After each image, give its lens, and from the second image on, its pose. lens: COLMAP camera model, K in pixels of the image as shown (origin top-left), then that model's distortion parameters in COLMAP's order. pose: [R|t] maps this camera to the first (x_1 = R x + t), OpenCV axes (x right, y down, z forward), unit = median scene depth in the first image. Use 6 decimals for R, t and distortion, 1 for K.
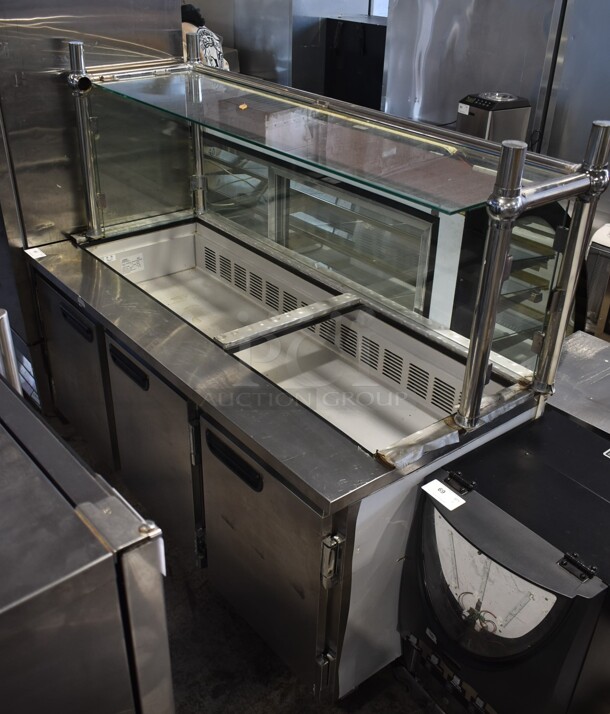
lens RADIAL K [[747.1, 0, 283.2], [0, 747.1, 367.9], [0, 0, 1]] dist [-0.020044, 0.000000]
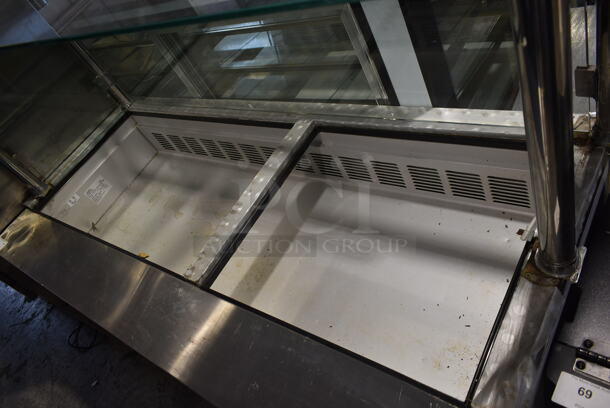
lens RADIAL K [[466.7, 0, 306.3], [0, 466.7, 203.0], [0, 0, 1]] dist [-0.011608, -0.005404]
pose [[0.852928, -0.516315, -0.077025, 0.084698], [0.521118, 0.833413, 0.184007, -0.110817], [-0.030812, -0.197084, 0.979902, 0.447477]]
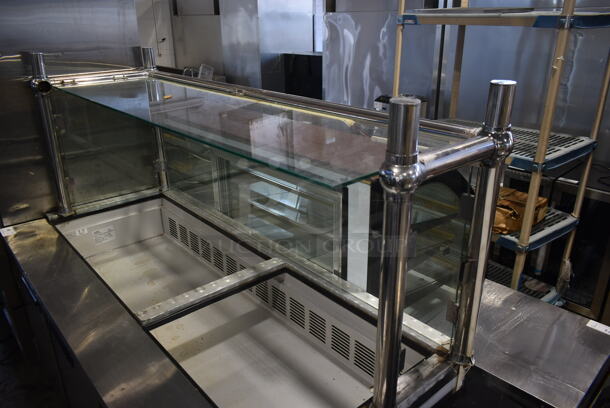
lens RADIAL K [[466.7, 0, 306.4], [0, 466.7, 205.1], [0, 0, 1]] dist [-0.011608, -0.005404]
pose [[0.997873, -0.044729, 0.047413, 0.099460], [0.051550, 0.986709, -0.154101, -0.065984], [-0.039890, 0.156217, 0.986917, 0.296398]]
